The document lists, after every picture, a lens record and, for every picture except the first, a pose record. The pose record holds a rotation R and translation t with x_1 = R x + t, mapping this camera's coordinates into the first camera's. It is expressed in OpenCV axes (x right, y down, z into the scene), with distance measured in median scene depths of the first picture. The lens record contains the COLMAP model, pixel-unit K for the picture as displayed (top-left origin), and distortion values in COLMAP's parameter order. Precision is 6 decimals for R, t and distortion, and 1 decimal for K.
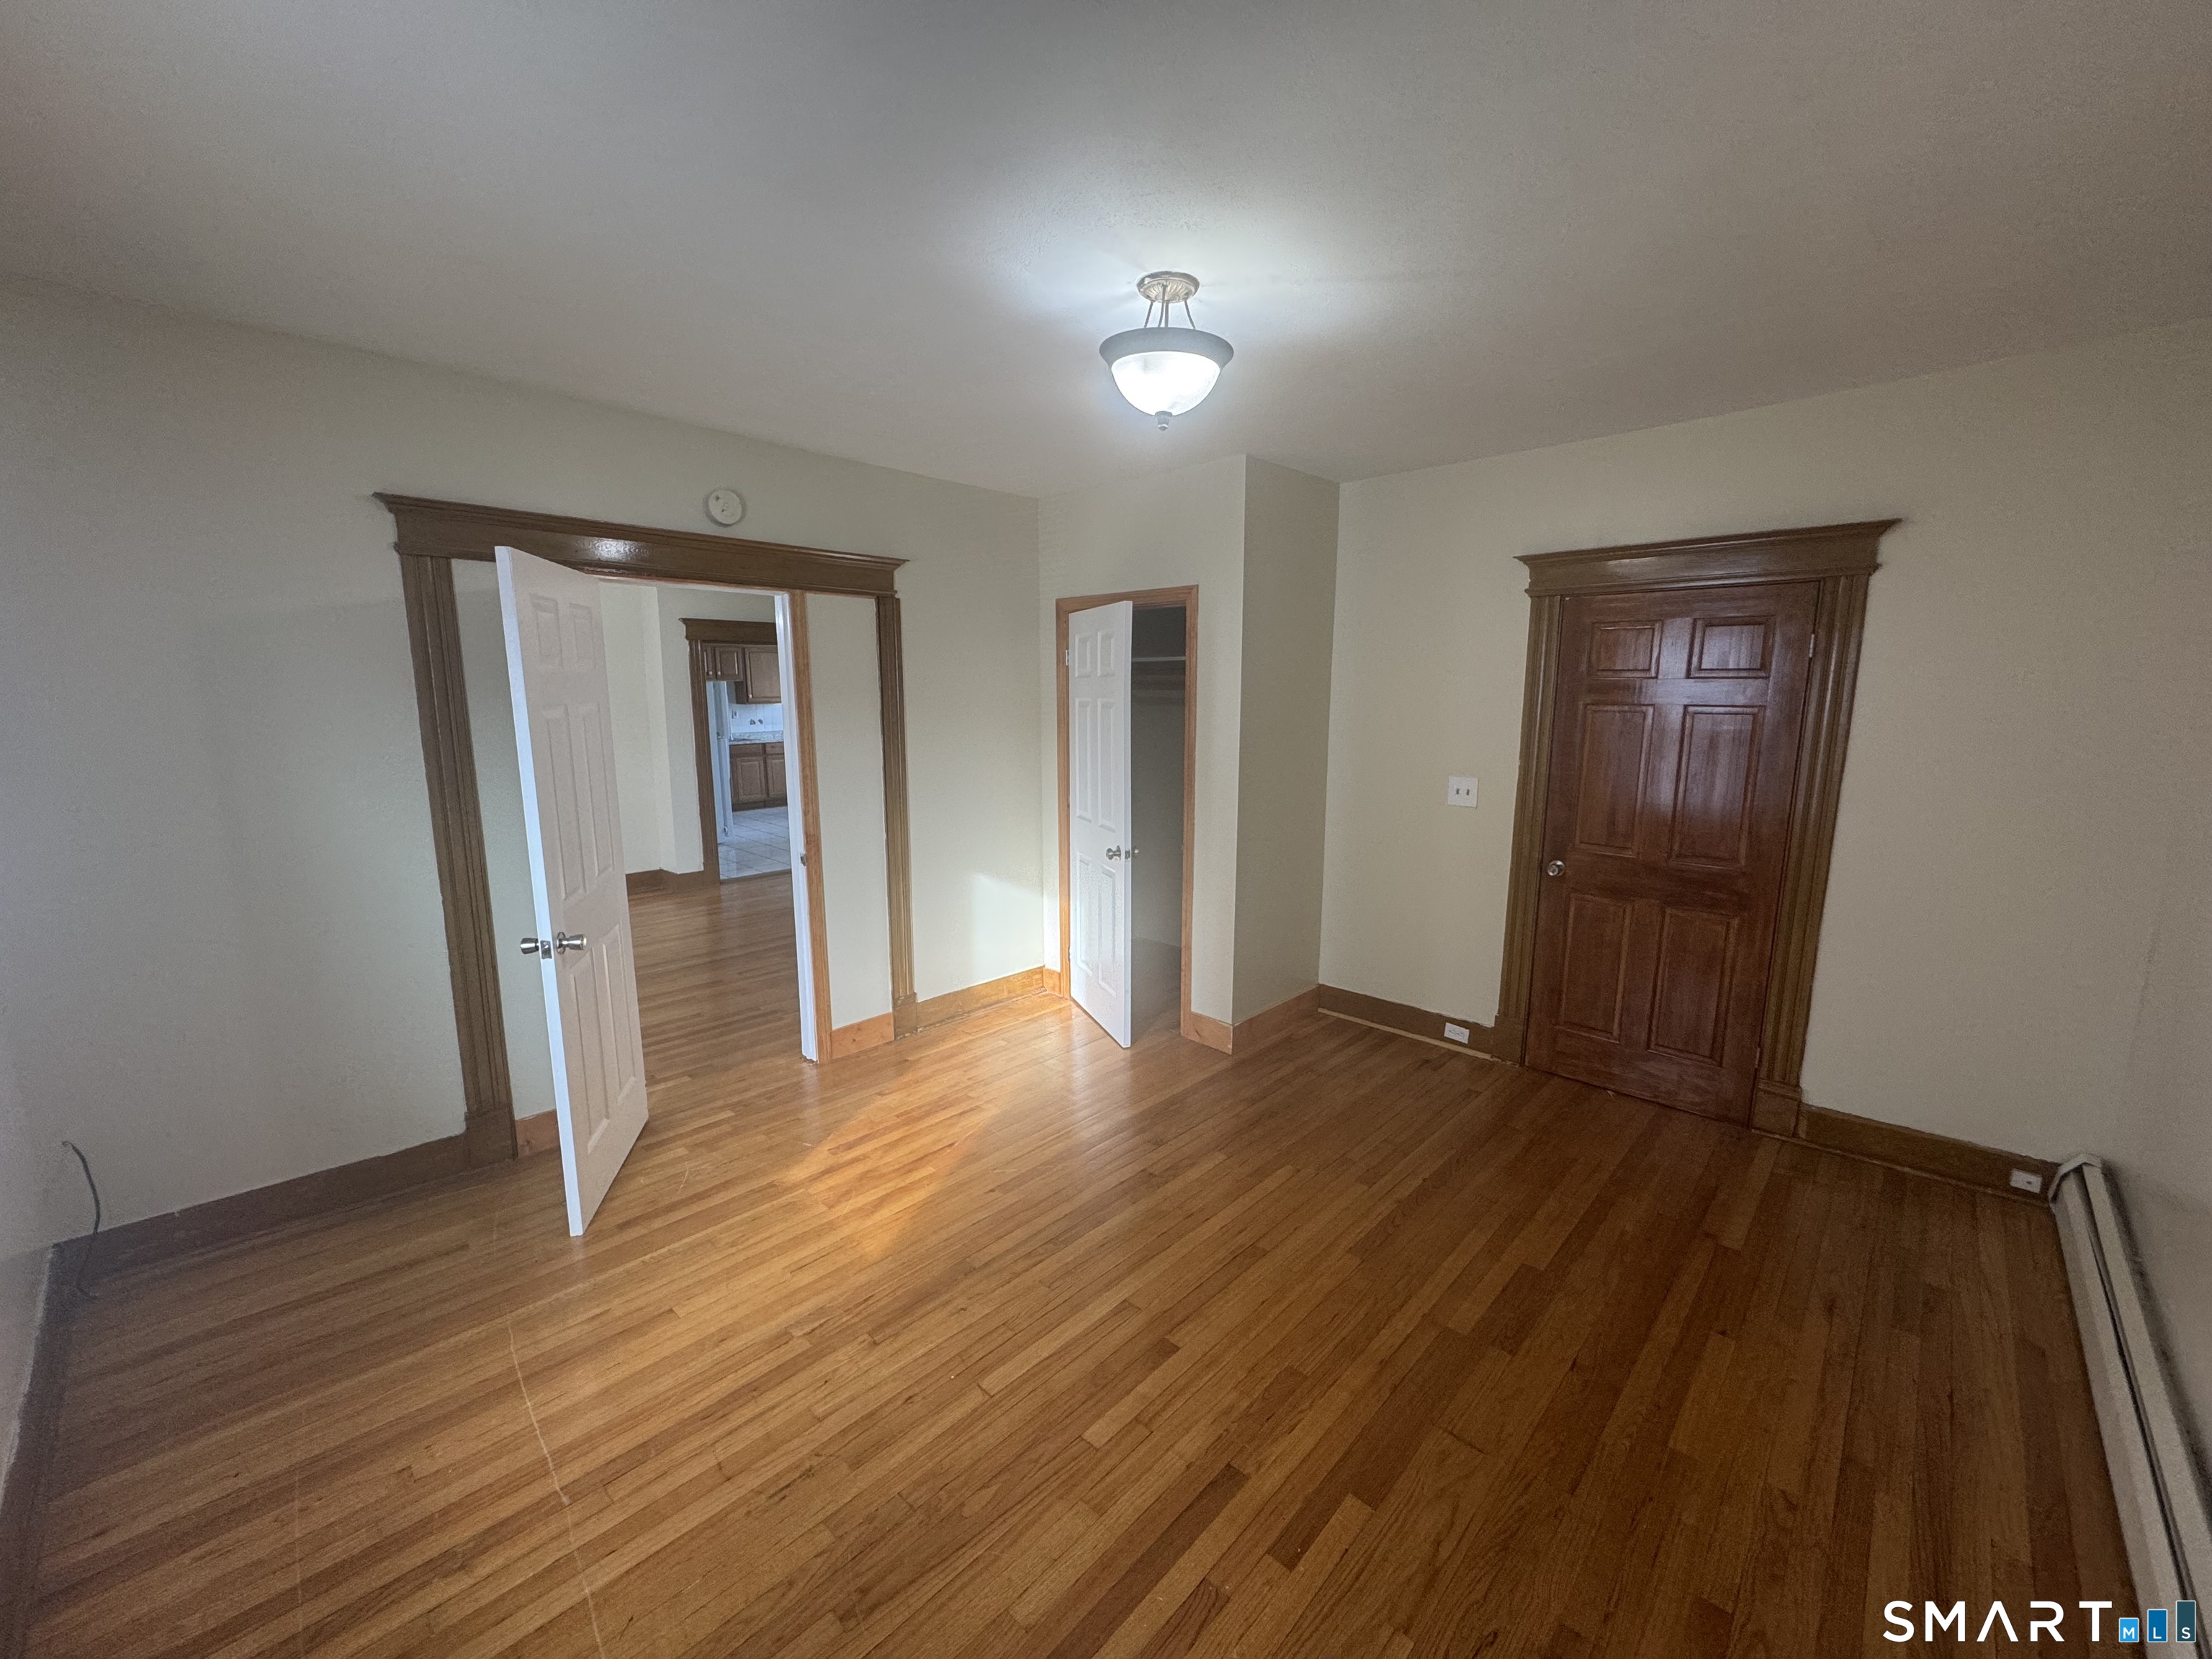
lens RADIAL K [[873.3, 0, 1108.2], [0, 873.3, 827.8], [0, 0, 1]] dist [-0.001913, -0.000028]
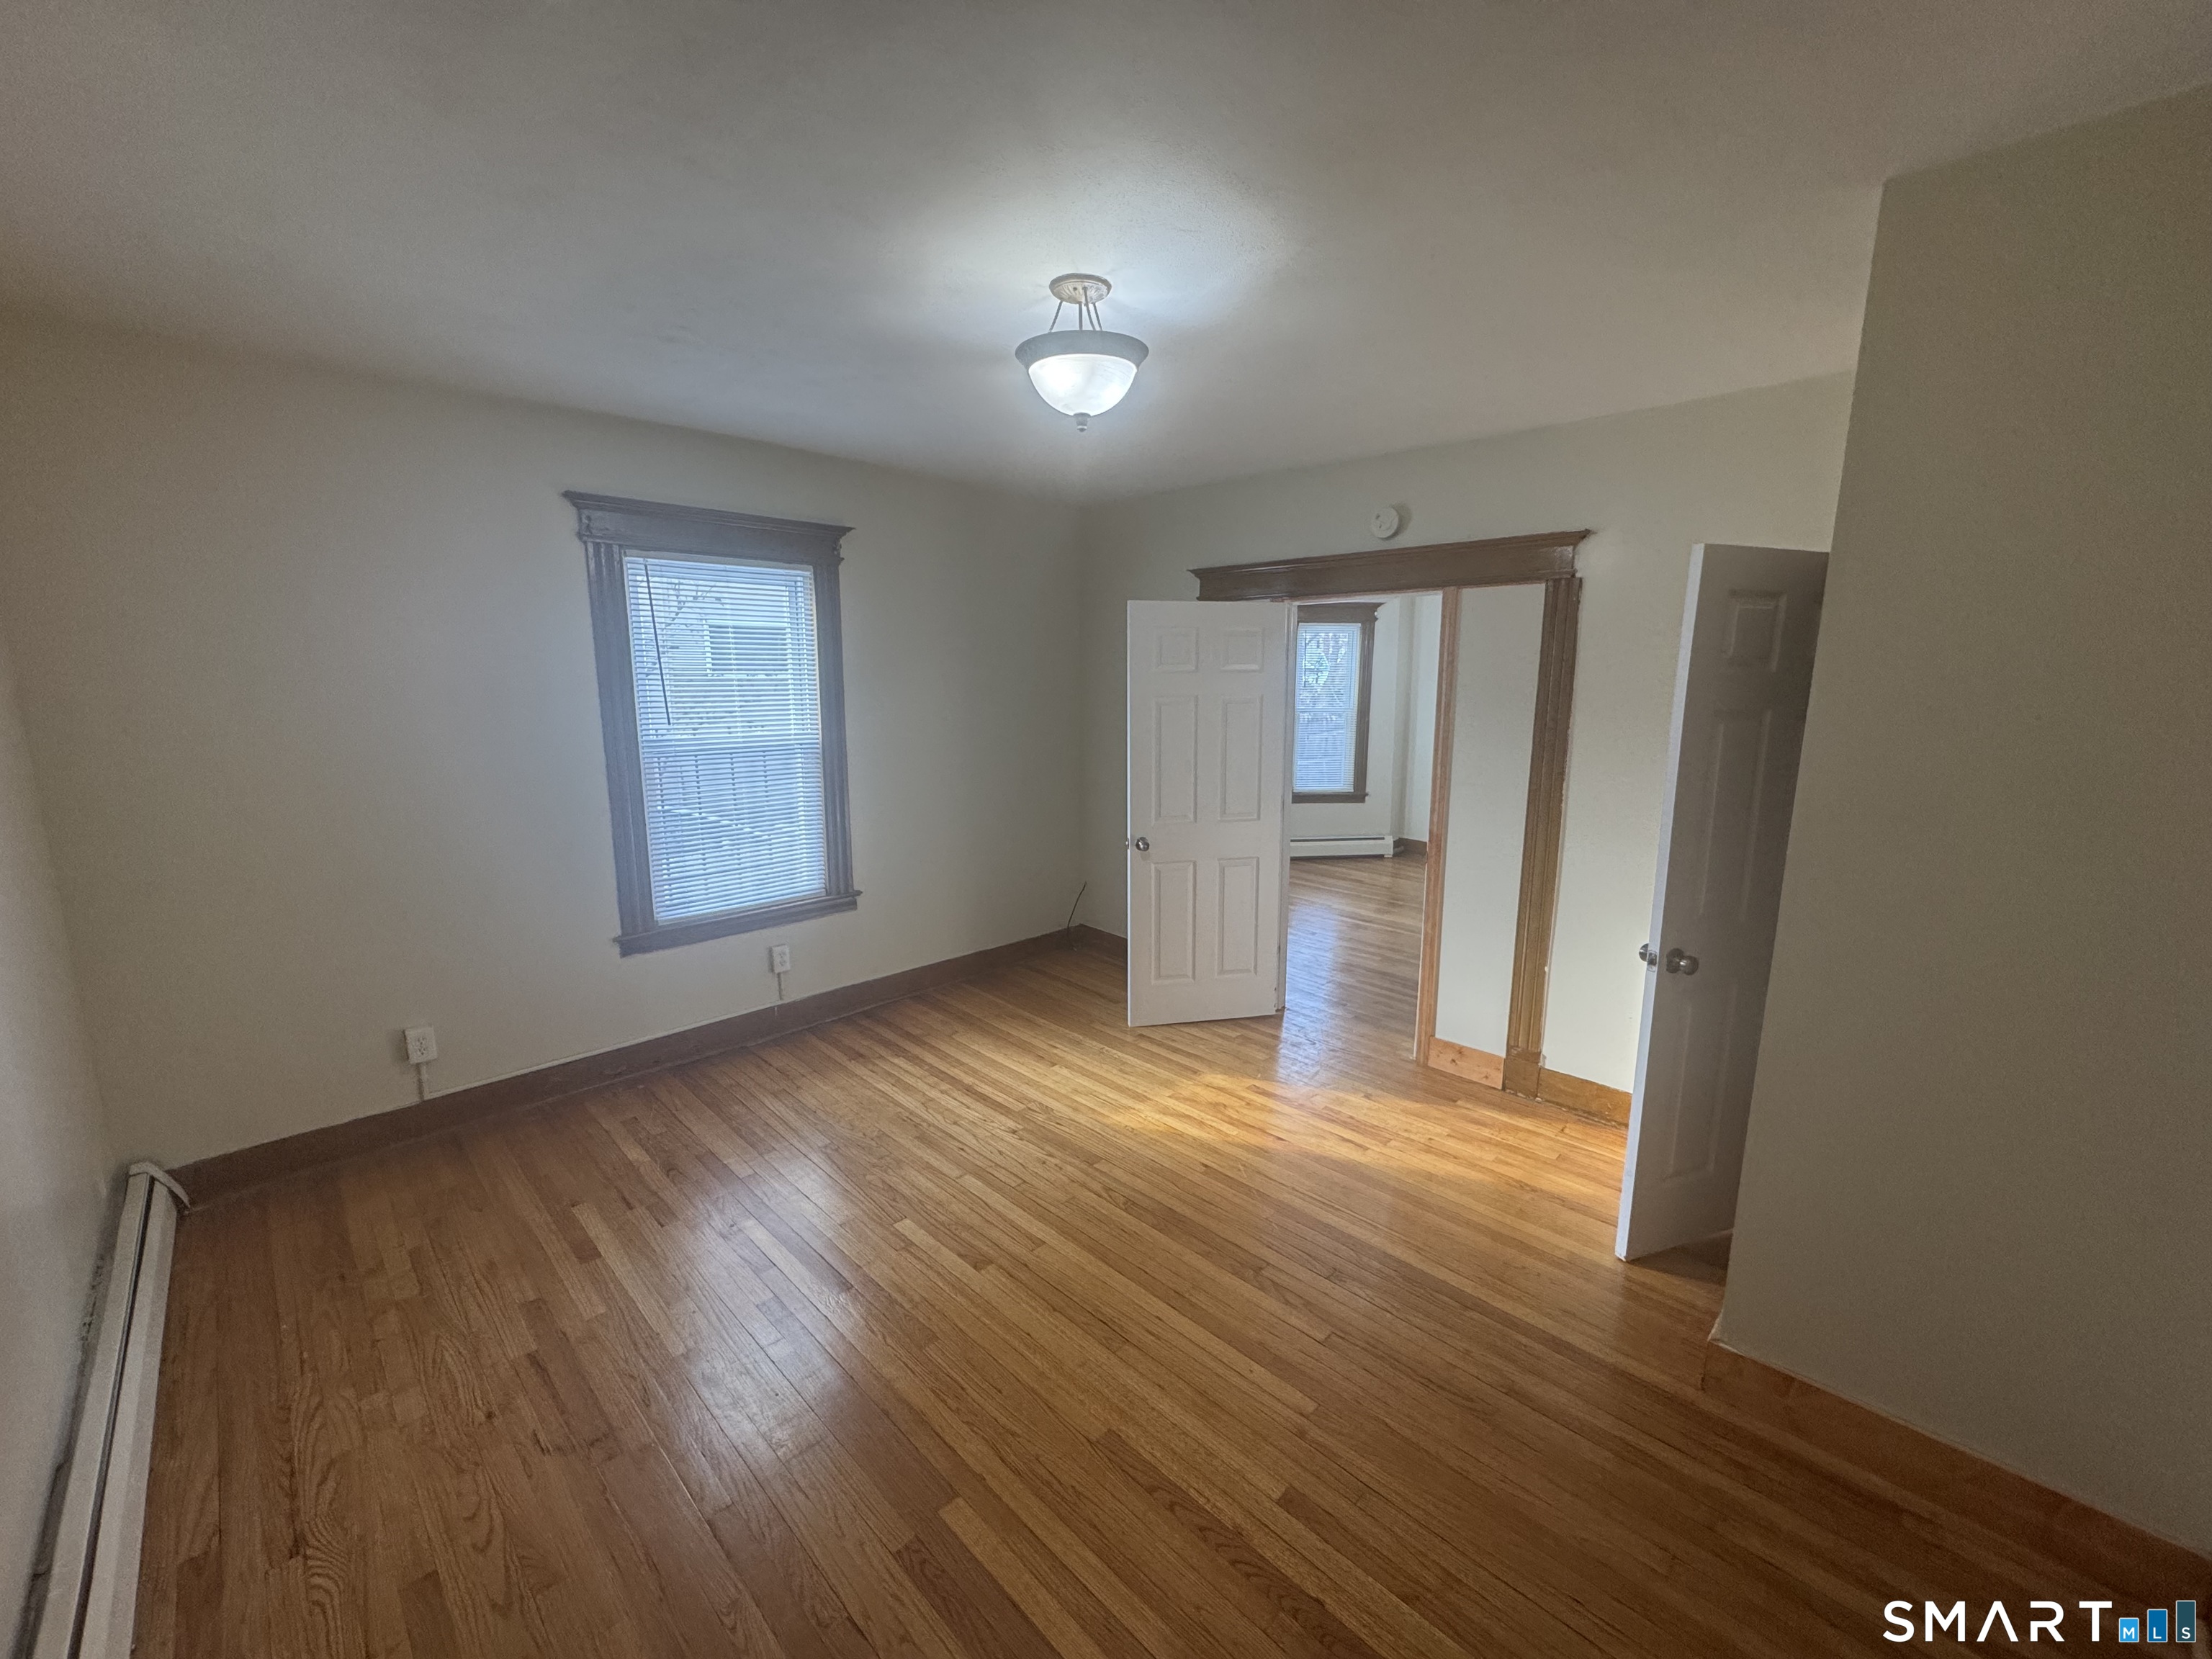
lens RADIAL K [[873.3, 0, 1108.2], [0, 873.3, 827.8], [0, 0, 1]] dist [-0.001913, -0.000028]
pose [[-0.019525, 0.162847, -0.986458, 1.070242], [-0.159848, 0.973446, 0.163863, -0.169483], [0.986948, 0.160883, 0.007024, 1.036899]]
